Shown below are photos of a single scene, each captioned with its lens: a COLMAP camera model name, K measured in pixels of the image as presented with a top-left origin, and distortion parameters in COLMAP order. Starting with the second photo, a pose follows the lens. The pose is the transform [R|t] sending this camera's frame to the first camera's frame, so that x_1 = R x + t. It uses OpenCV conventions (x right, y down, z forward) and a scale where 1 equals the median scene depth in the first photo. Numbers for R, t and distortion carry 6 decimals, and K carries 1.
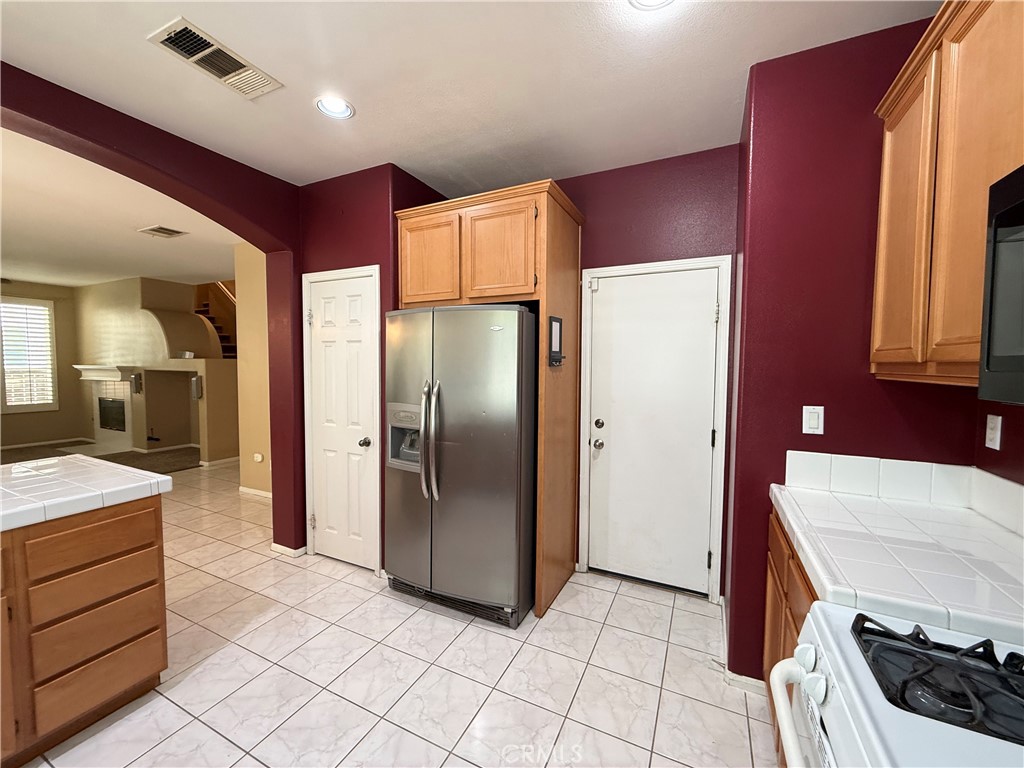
lens RADIAL K [[409.4, 0, 509.7], [0, 409.4, 384.5], [0, 0, 1]] dist [-0.000740, 0.000017]
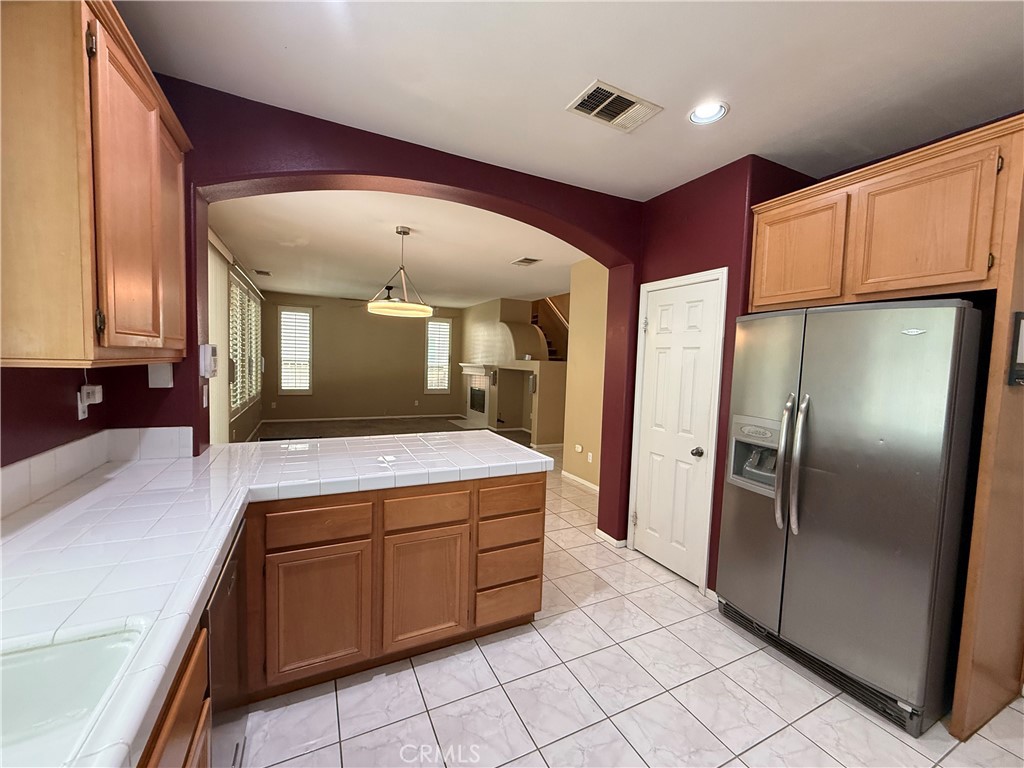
lens RADIAL K [[409.4, 0, 509.7], [0, 409.4, 384.5], [0, 0, 1]] dist [-0.000740, 0.000017]
pose [[0.787068, 0.053955, -0.614502, -0.127411], [-0.058329, 0.998214, 0.012936, -0.005700], [0.614102, 0.025662, 0.788809, -0.045008]]
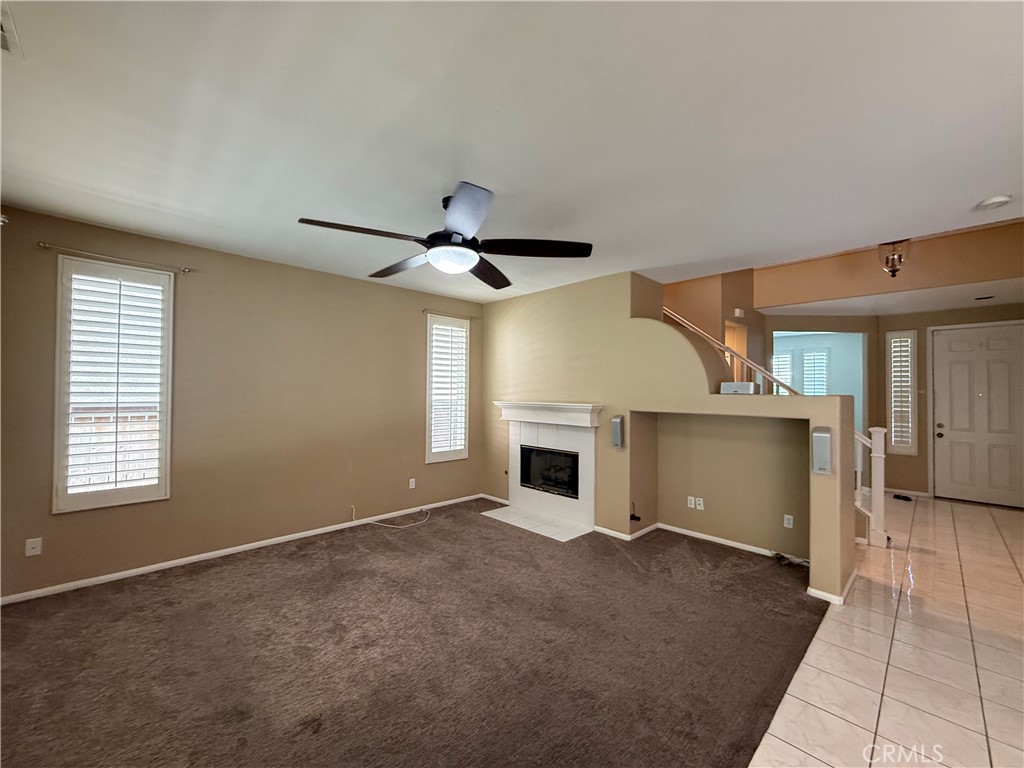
lens RADIAL K [[409.4, 0, 509.7], [0, 409.4, 384.5], [0, 0, 1]] dist [-0.000740, 0.000017]
pose [[0.938904, -0.005297, -0.344139, -2.093848], [-0.019471, 0.997463, -0.068477, -0.072311], [0.343629, 0.070994, 0.936418, 0.784337]]
